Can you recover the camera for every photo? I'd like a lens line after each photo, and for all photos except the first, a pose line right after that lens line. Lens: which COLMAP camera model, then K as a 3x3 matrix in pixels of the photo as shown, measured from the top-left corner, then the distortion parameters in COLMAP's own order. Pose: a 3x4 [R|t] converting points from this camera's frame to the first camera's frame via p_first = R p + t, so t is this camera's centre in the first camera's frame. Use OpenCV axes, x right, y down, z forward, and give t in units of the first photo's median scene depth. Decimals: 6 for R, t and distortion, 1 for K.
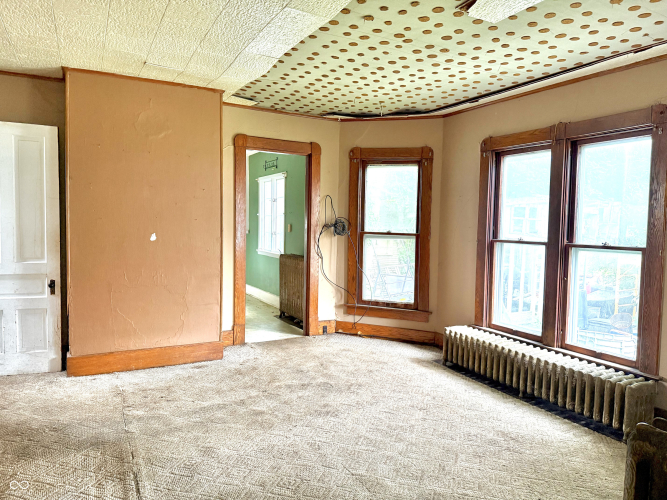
lens RADIAL K [[467.2, 0, 339.6], [0, 467.2, 252.8], [0, 0, 1]] dist [0.078455, -0.099689]
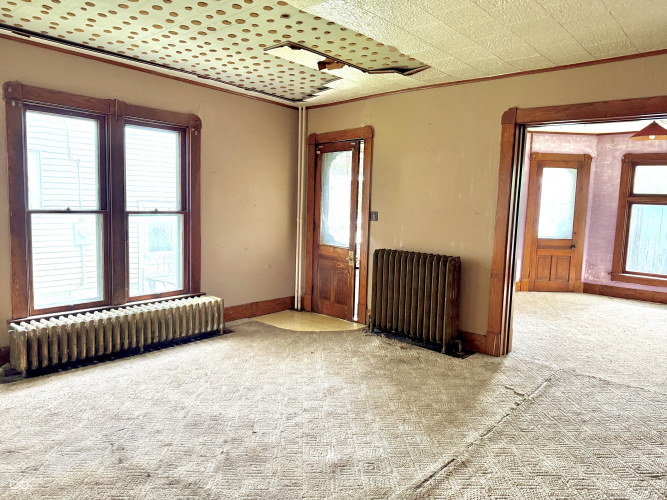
lens RADIAL K [[467.2, 0, 333.2], [0, 467.2, 249.7], [0, 0, 1]] dist [0.078455, -0.099689]
pose [[-0.342259, -0.136102, 0.929696, -0.700190], [0.019087, 0.988242, 0.151700, -0.083099], [-0.939412, 0.069666, -0.335637, 0.851438]]
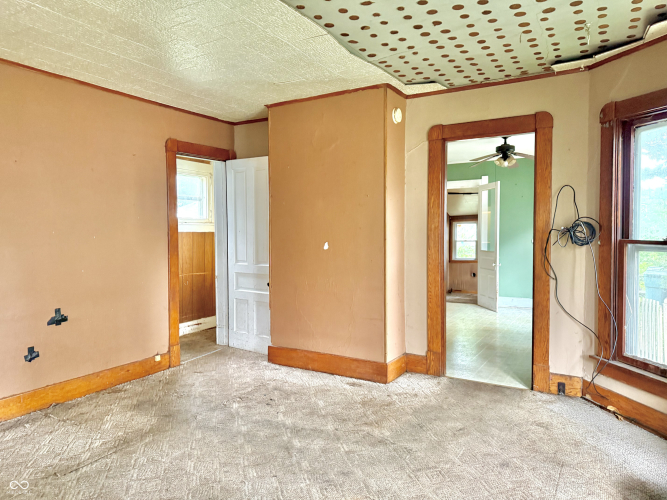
lens RADIAL K [[467.2, 0, 334.1], [0, 467.2, 245.5], [0, 0, 1]] dist [0.078455, -0.099689]
pose [[0.516028, 0.006530, -0.856547, 0.494495], [-0.040381, 0.999045, -0.016712, -0.017610], [0.855619, 0.043212, 0.515799, 0.485548]]
